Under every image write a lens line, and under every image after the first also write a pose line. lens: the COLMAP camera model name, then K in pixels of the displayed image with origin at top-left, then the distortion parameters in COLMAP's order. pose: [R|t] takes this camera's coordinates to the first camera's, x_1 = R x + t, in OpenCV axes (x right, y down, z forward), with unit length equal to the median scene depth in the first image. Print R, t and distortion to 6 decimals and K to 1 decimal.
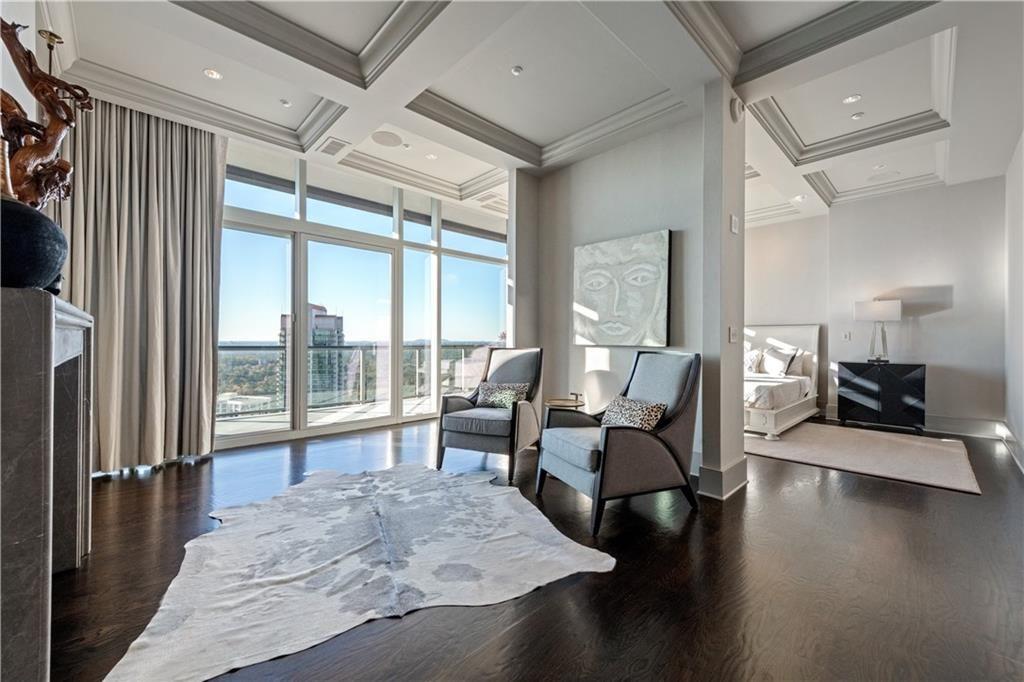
lens RADIAL K [[403.2, 0, 513.0], [0, 403.2, 342.3], [0, 0, 1]] dist [0.019007, -0.007224]
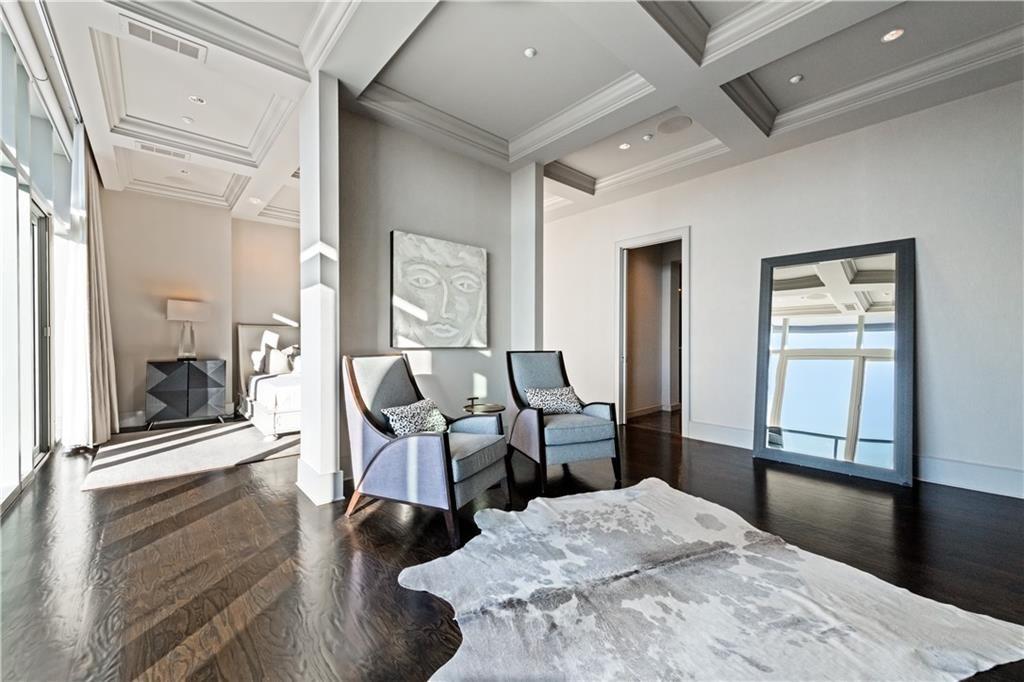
lens RADIAL K [[403.2, 0, 513.0], [0, 403.2, 342.3], [0, 0, 1]] dist [0.019007, -0.007224]
pose [[0.027975, -0.007937, 0.999577, -0.793146], [0.004443, 0.999960, 0.007816, -0.012523], [-0.999599, 0.004222, 0.028009, 0.867133]]
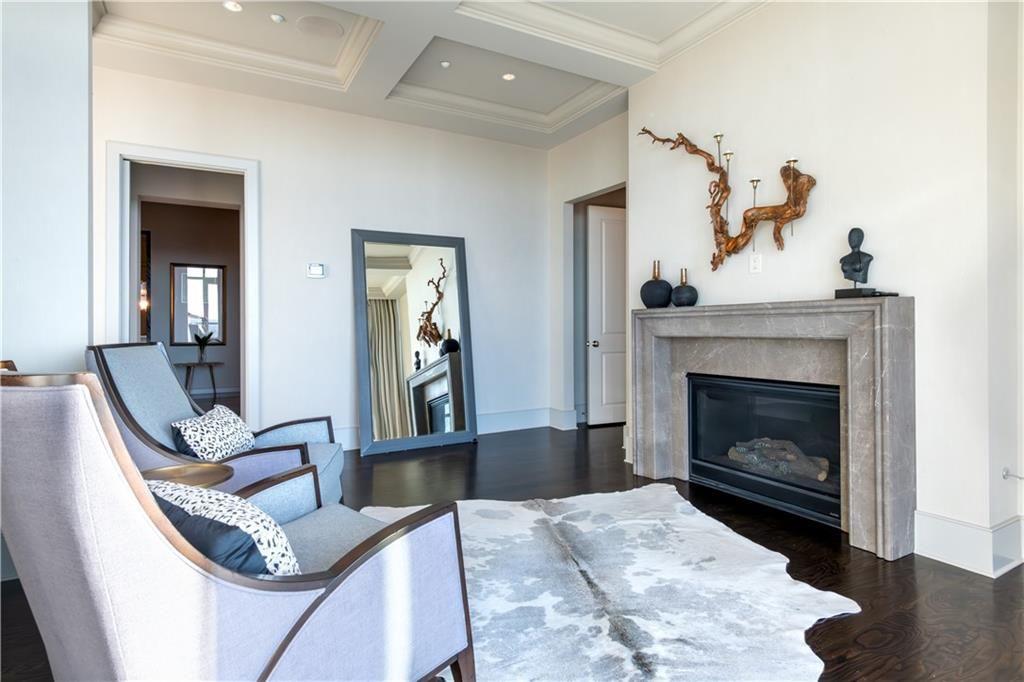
lens RADIAL K [[532.1, 0, 509.8], [0, 532.1, 320.1], [0, 0, 1]] dist [0.034056, -0.000093]
pose [[-0.968480, 0.005777, 0.249024, -0.318832], [0.005317, 0.999983, -0.002519, -0.006345], [-0.249034, -0.001116, -0.968494, 1.384919]]
